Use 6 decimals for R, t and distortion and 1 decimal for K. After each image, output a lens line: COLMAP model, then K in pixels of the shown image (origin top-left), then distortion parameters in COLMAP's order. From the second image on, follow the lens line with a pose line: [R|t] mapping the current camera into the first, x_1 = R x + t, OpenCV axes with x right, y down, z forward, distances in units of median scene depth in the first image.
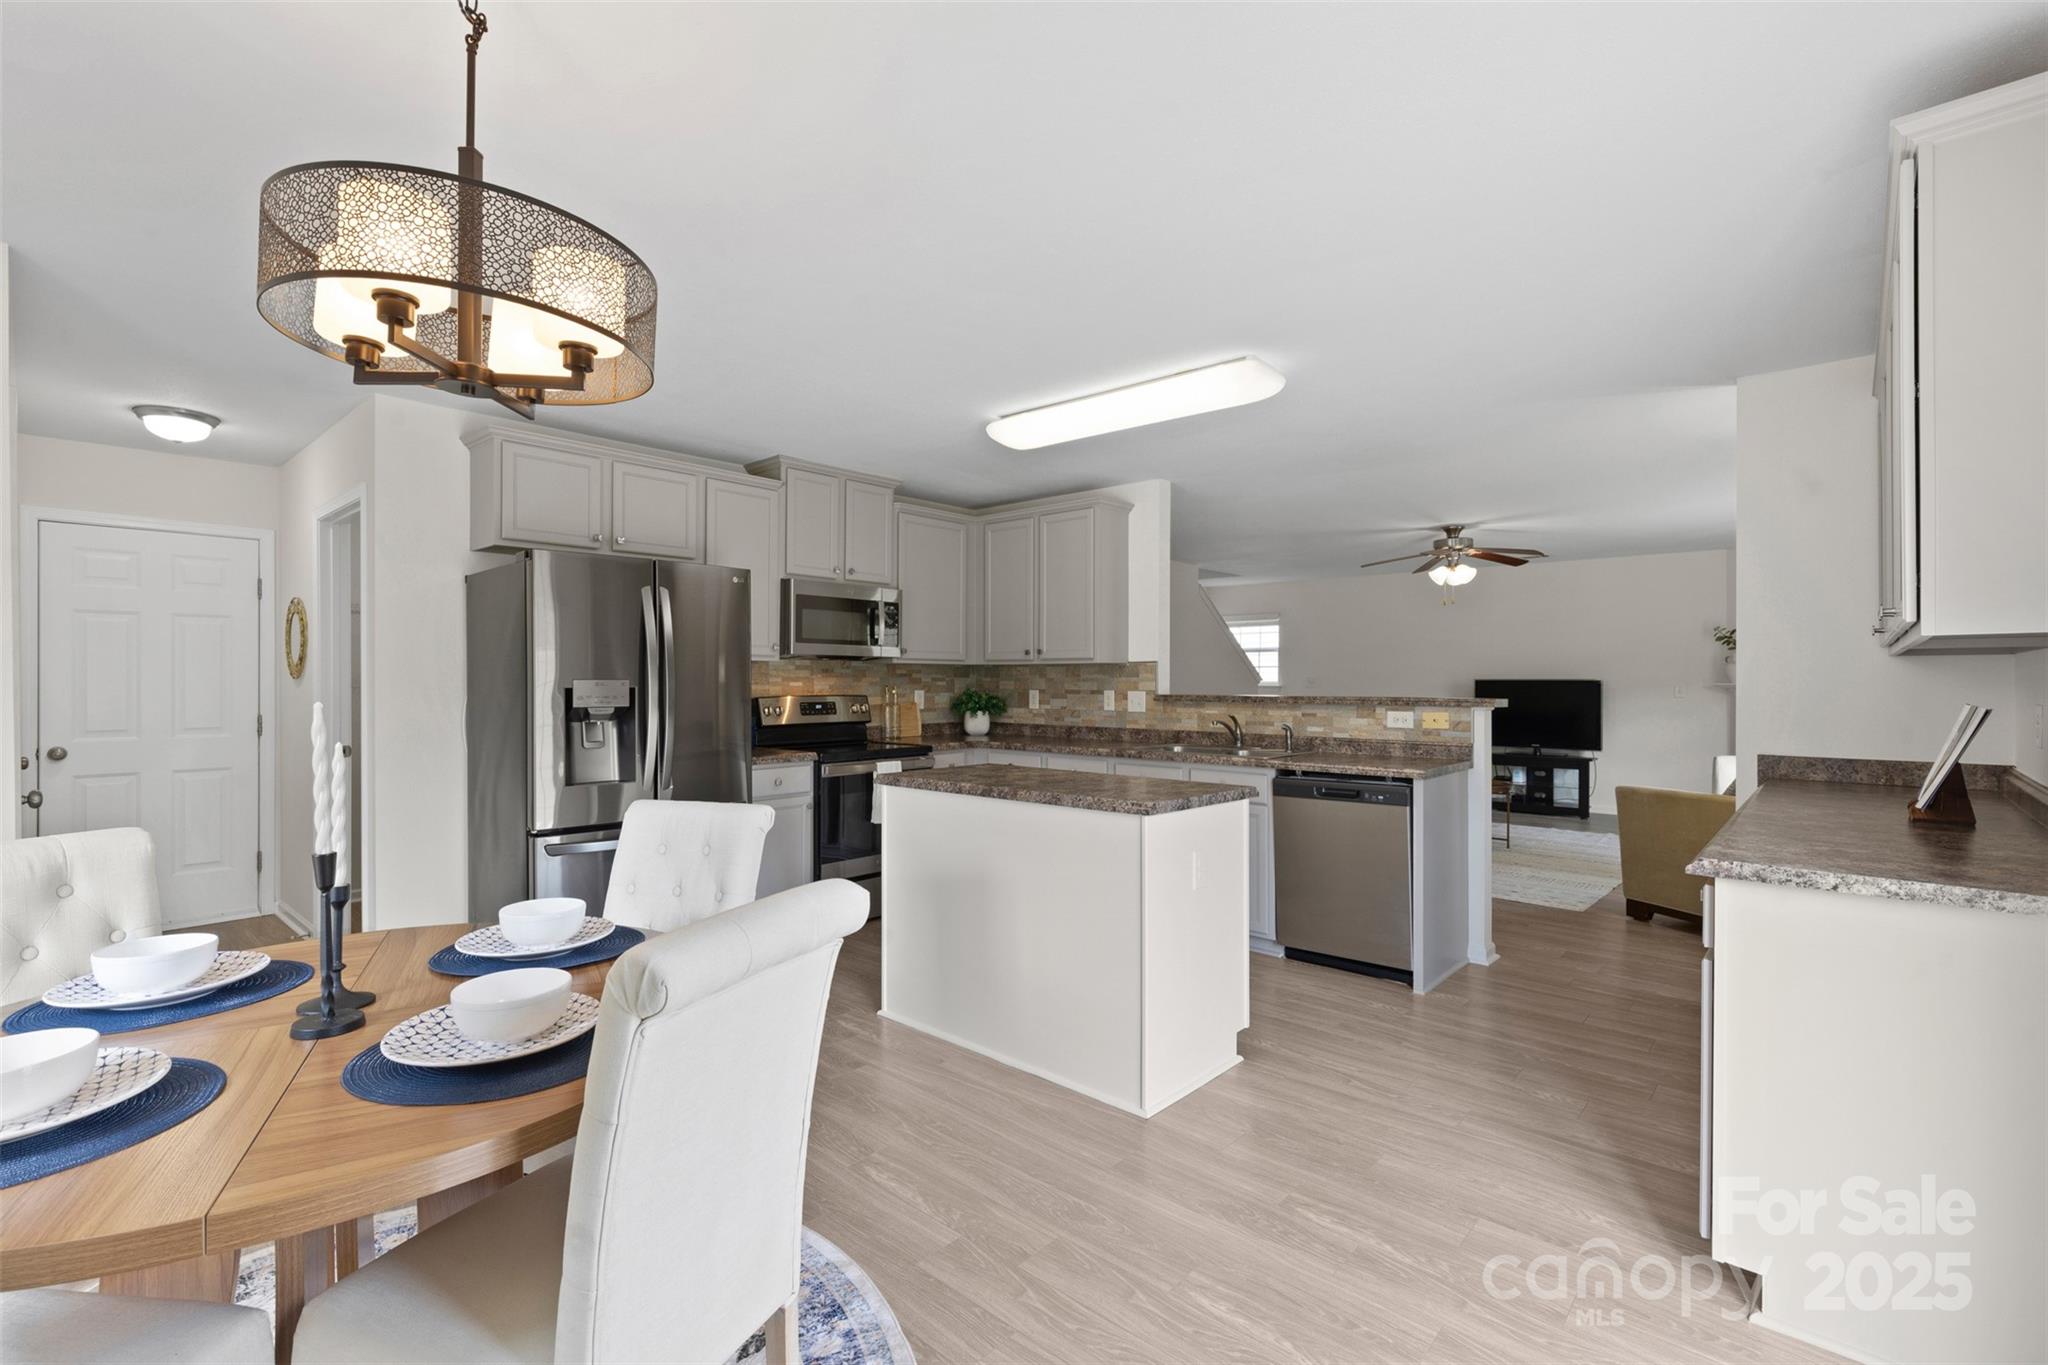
lens RADIAL K [[922.1, 0, 1019.0], [0, 922.1, 677.1], [0, 0, 1]] dist [0.002819, 0.000159]
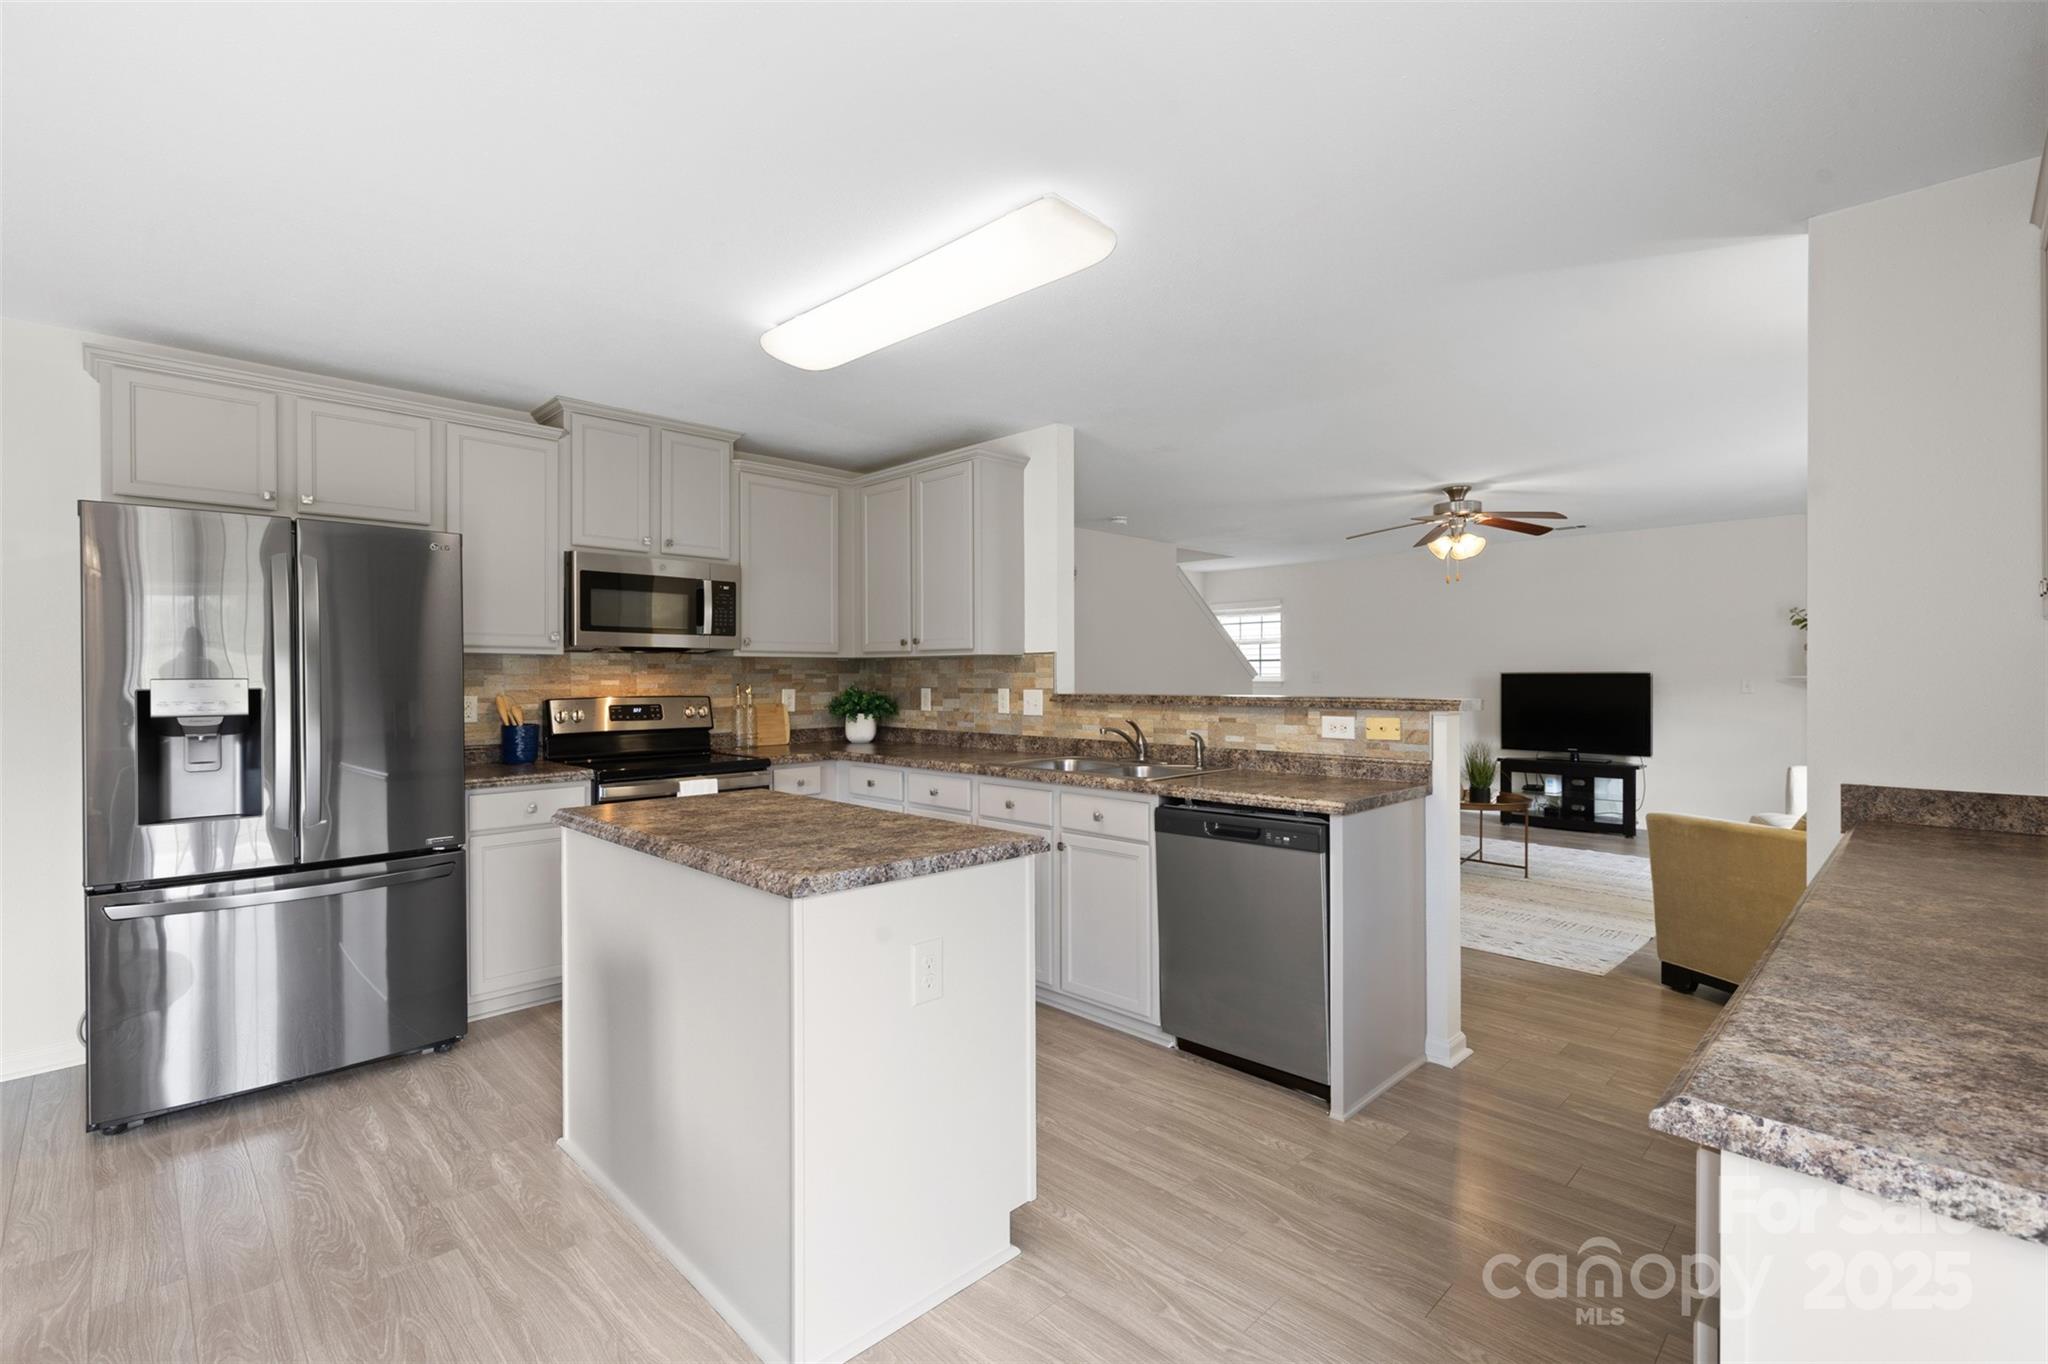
lens RADIAL K [[922.1, 0, 1017.7], [0, 922.1, 678.3], [0, 0, 1]] dist [0.002819, 0.000159]
pose [[0.998336, -0.004894, -0.057449, 0.166366], [0.005218, 0.999971, 0.005481, 0.000849], [0.057420, -0.005772, 0.998333, 0.204055]]
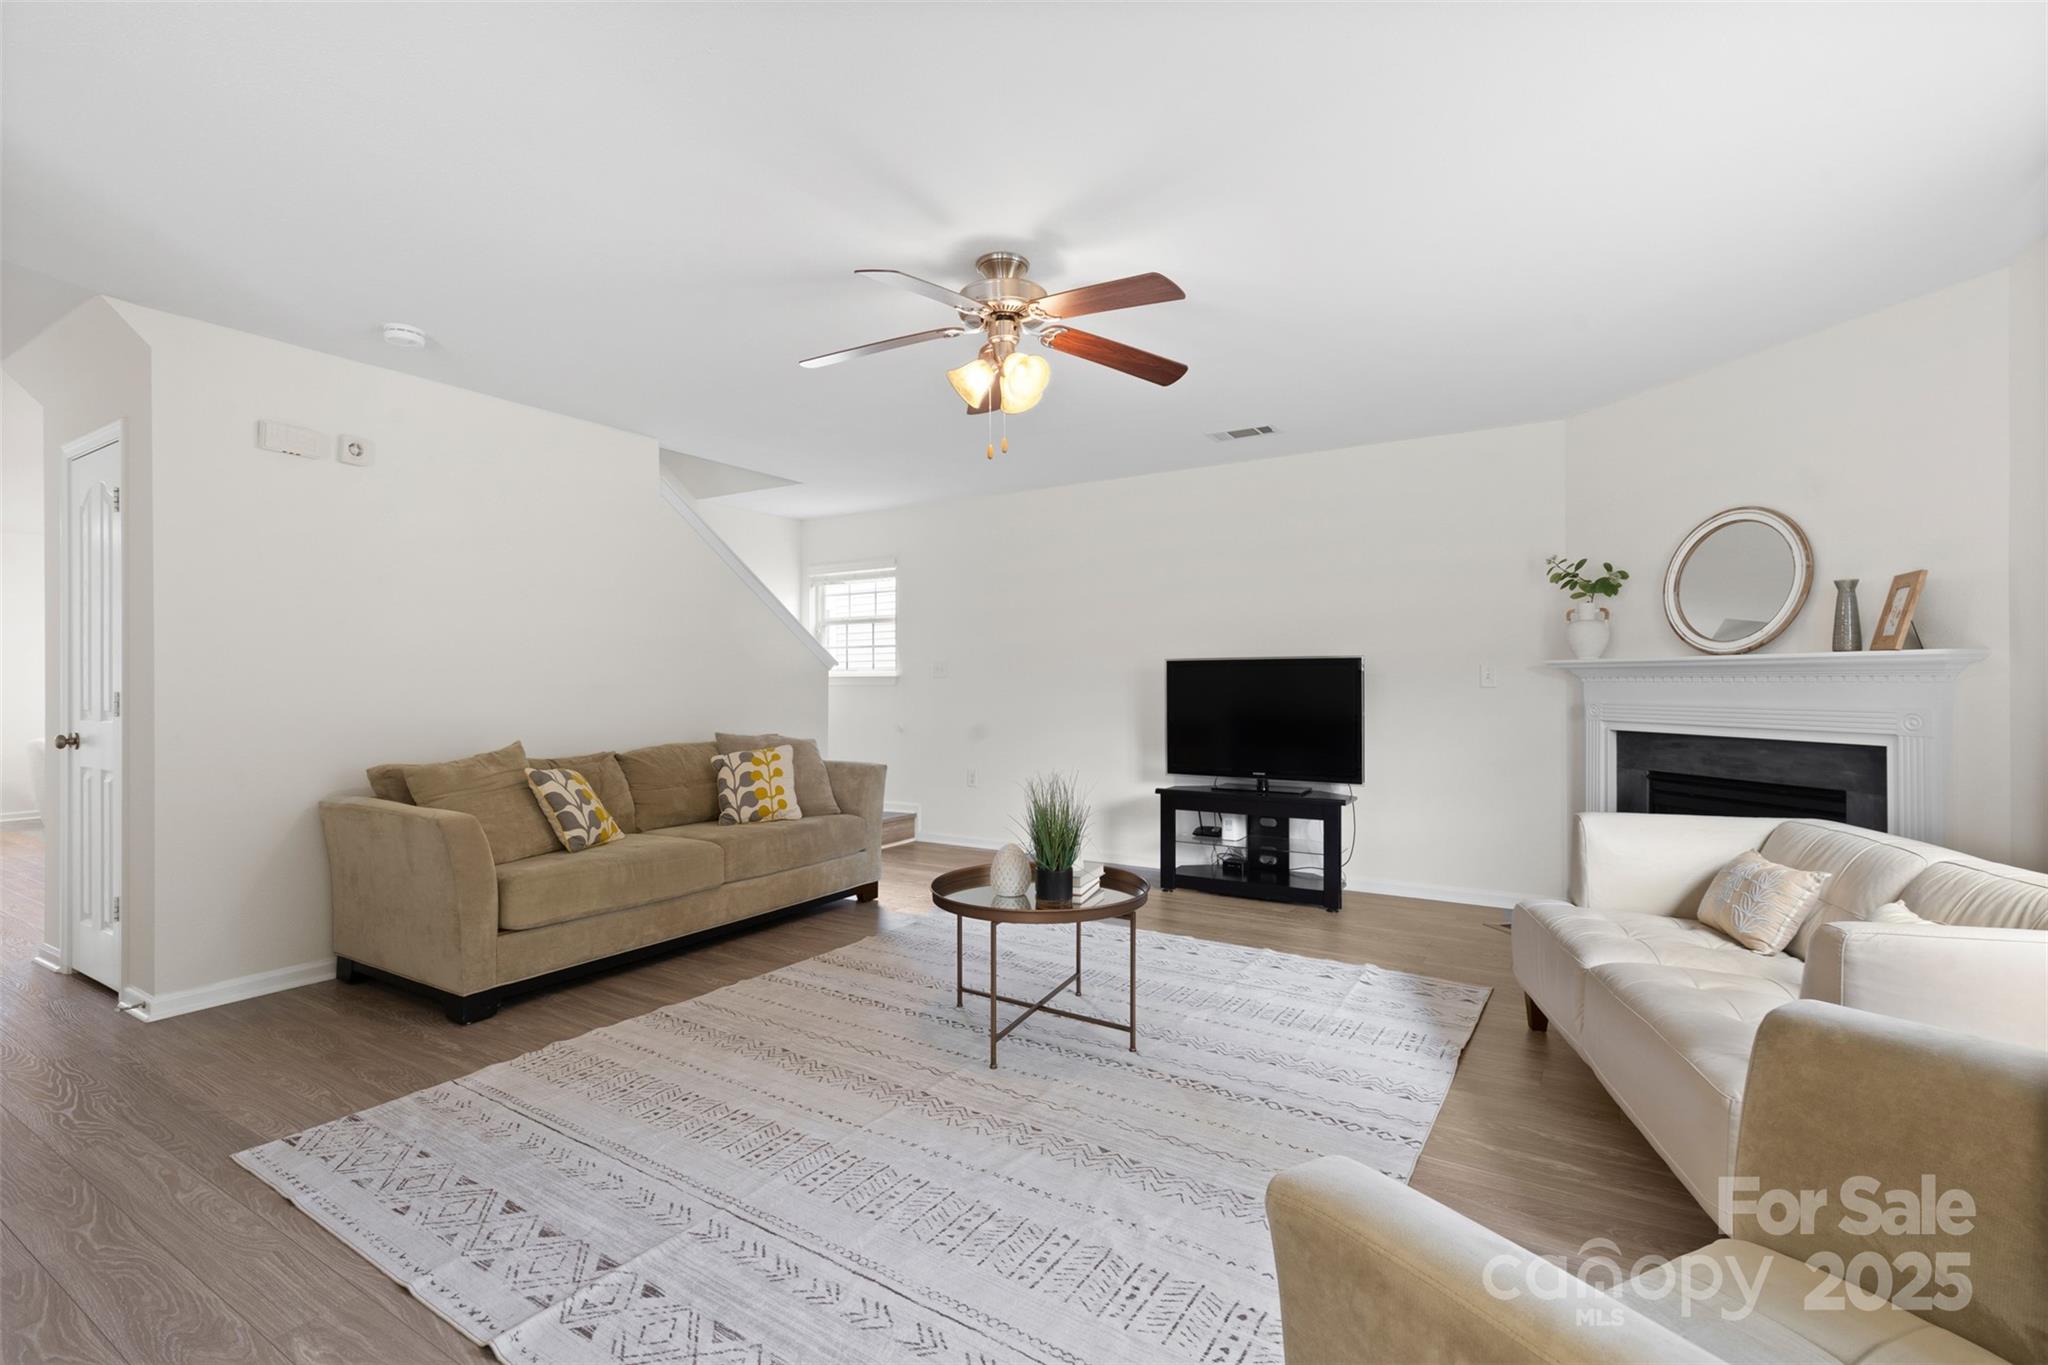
lens RADIAL K [[922.1, 0, 1034.0], [0, 922.1, 687.3], [0, 0, 1]] dist [0.002819, 0.000159]
pose [[0.982360, -0.002796, 0.186979, 0.542869], [0.001986, 0.999988, 0.004521, 0.029345], [-0.186989, -0.004070, 0.982354, 0.800635]]
